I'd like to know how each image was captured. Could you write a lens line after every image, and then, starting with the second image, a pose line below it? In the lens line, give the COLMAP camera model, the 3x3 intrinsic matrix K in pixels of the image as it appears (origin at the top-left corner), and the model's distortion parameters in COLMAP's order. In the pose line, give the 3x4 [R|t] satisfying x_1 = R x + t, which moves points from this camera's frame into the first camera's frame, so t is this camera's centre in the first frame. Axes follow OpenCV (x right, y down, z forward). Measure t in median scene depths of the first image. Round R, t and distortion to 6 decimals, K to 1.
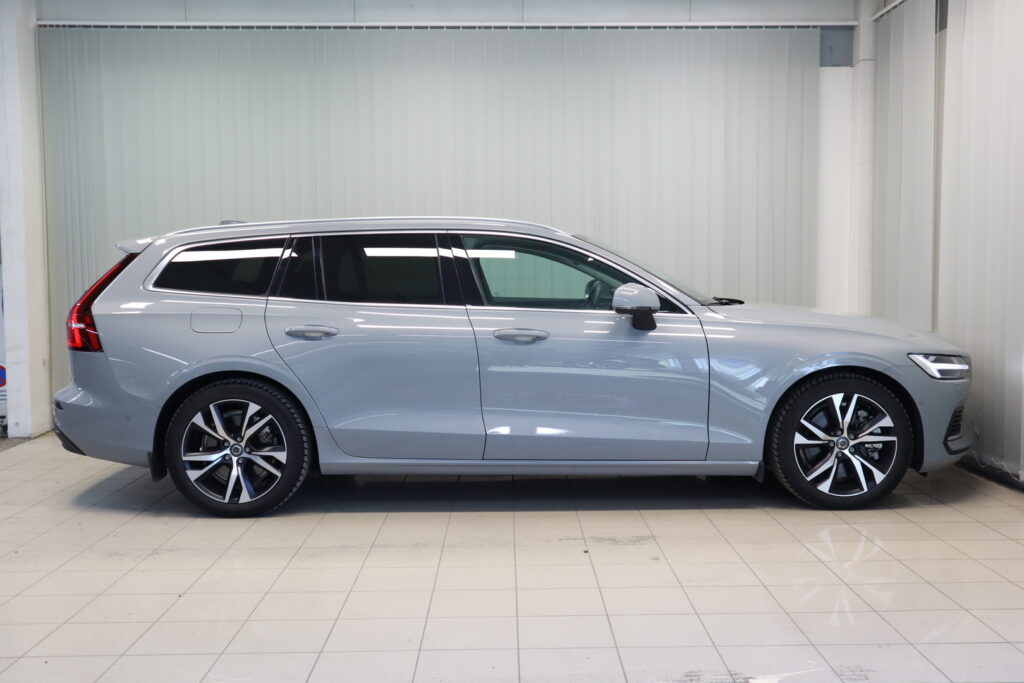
lens RADIAL K [[1052.4, 0, 512.0], [0, 1052.4, 341.5], [0, 0, 1]] dist [-0.000423, -0.000415]
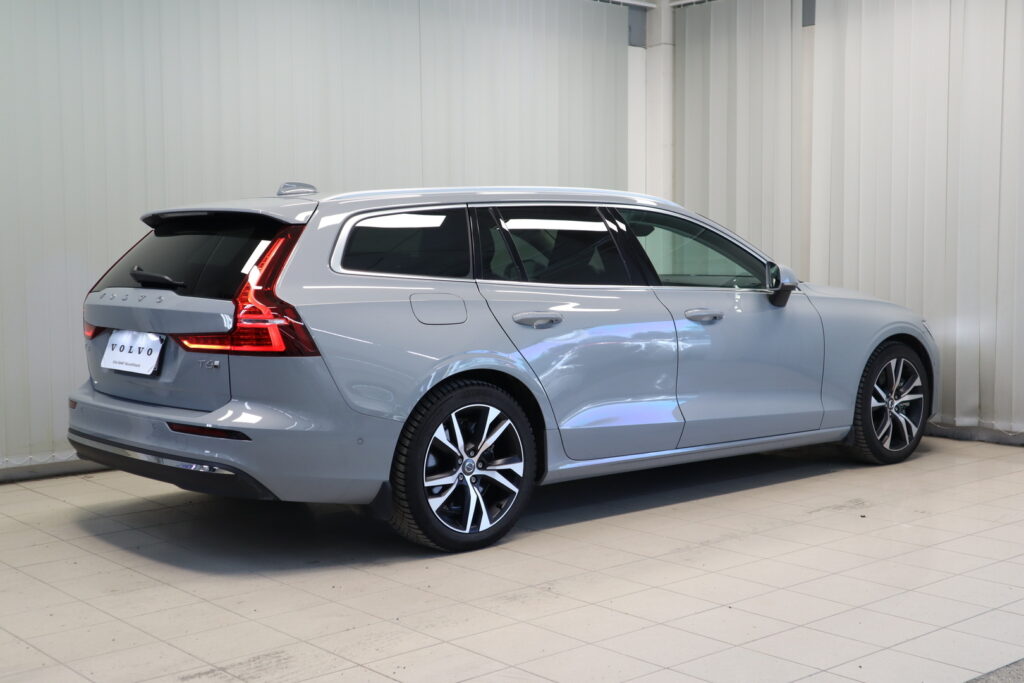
lens RADIAL K [[1281.2, 0, 512.0], [0, 1281.2, 341.5], [0, 0, 1]] dist [0.068127, 0.003613]
pose [[0.761367, -0.043875, 0.646834, -0.875530], [0.044364, 0.998895, 0.015535, -0.008002], [-0.646801, 0.016868, 0.762472, 0.220570]]
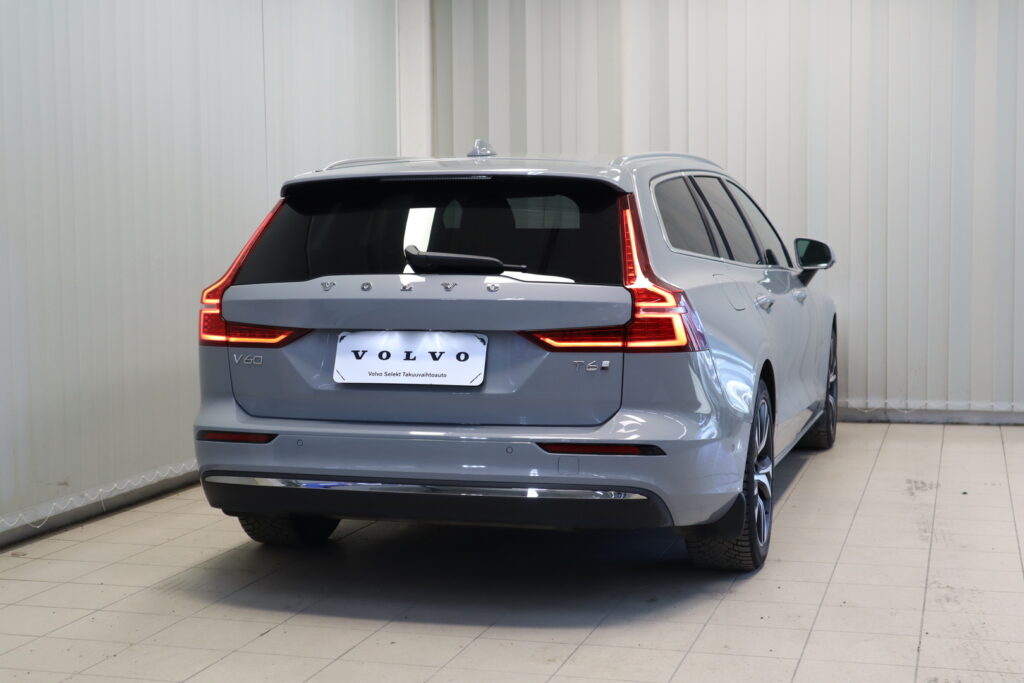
lens RADIAL K [[1605.0, 0, 512.0], [0, 1605.0, 341.5], [0, 0, 1]] dist [-0.007269, 0.012165]
pose [[0.281999, -0.066480, 0.957108, -1.340112], [0.070448, 0.996338, 0.048449, -0.049043], [-0.956825, 0.053764, 0.285650, 0.840615]]
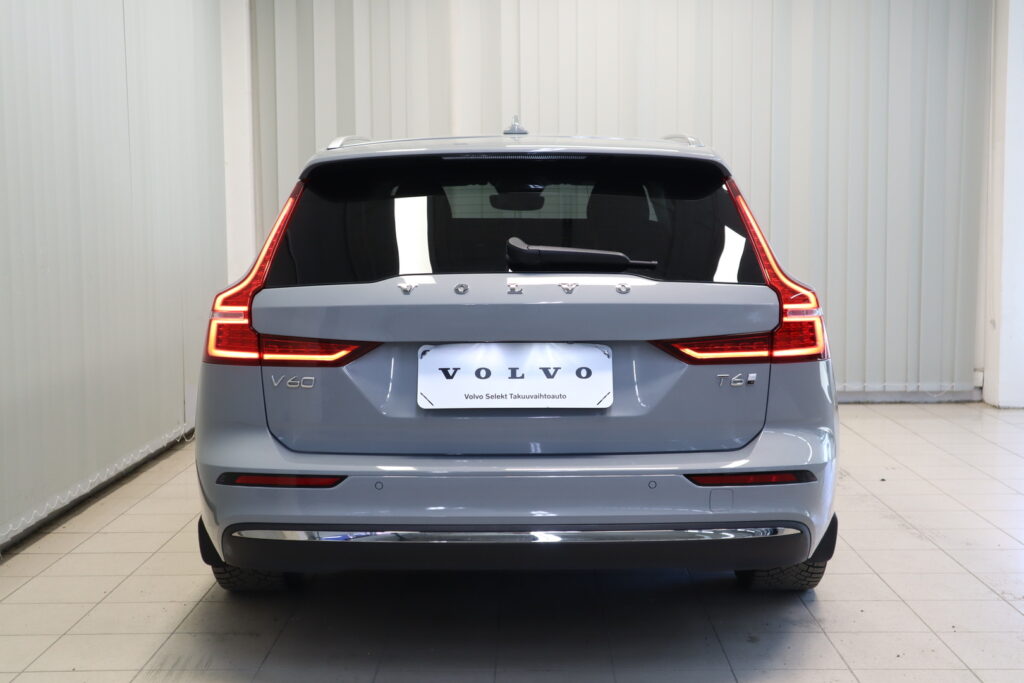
lens RADIAL K [[1366.1, 0, 530.5], [0, 1366.1, 339.9], [0, 0, 1]] dist [0.015158, -0.007948]
pose [[0.001898, -0.084572, 0.996416, -1.106885], [0.071750, 0.993861, 0.084219, -0.069704], [-0.997421, 0.071333, 0.007954, 1.153848]]
